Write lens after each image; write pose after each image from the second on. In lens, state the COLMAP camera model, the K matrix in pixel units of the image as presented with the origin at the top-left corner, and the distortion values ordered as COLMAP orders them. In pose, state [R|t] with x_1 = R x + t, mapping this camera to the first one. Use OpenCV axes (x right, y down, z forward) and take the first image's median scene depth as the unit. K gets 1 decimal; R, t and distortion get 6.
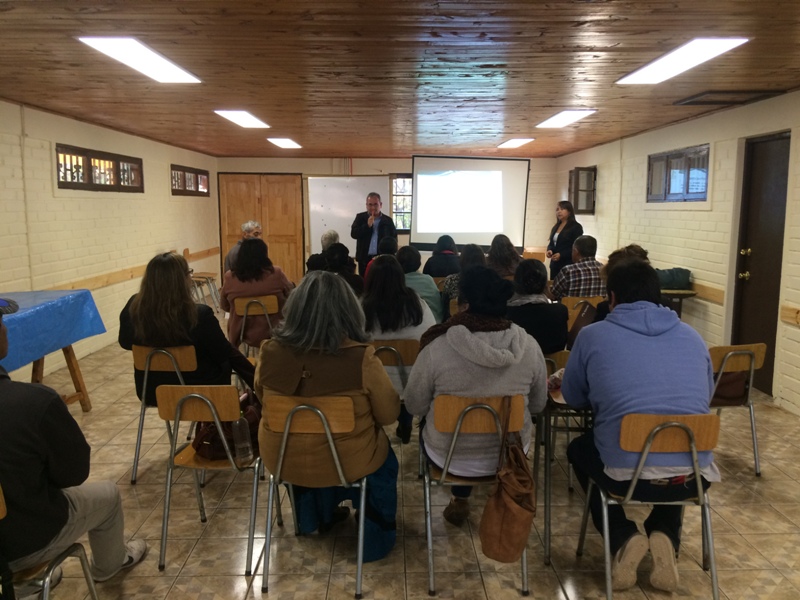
lens RADIAL K [[677.5, 0, 400.0], [0, 677.5, 300.0], [0, 0, 1]] dist [0.131694, -0.212119]
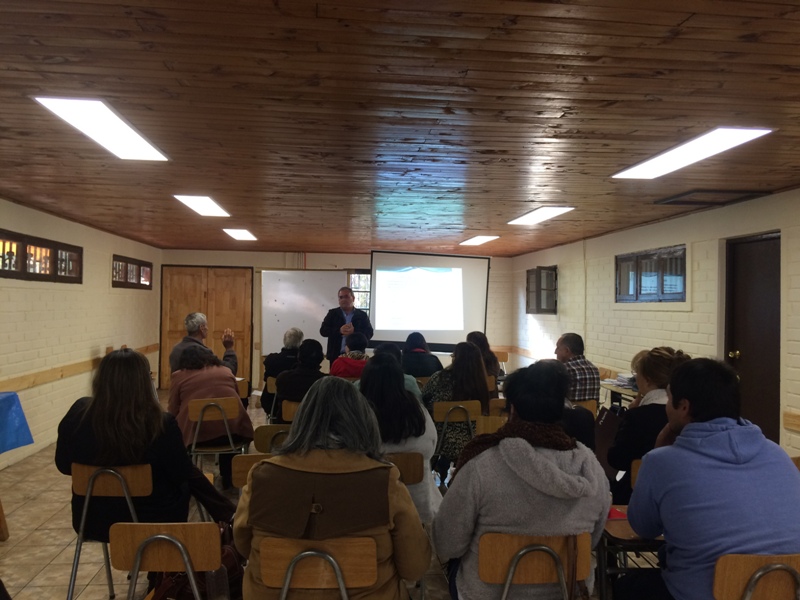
lens RADIAL K [[677.5, 0, 400.0], [0, 677.5, 300.0], [0, 0, 1]] dist [0.131694, -0.212119]
pose [[0.995576, 0.016105, 0.092566, -0.059088], [-0.002624, 0.989582, -0.143947, -0.005649], [-0.093920, 0.143067, 0.985247, 0.098189]]
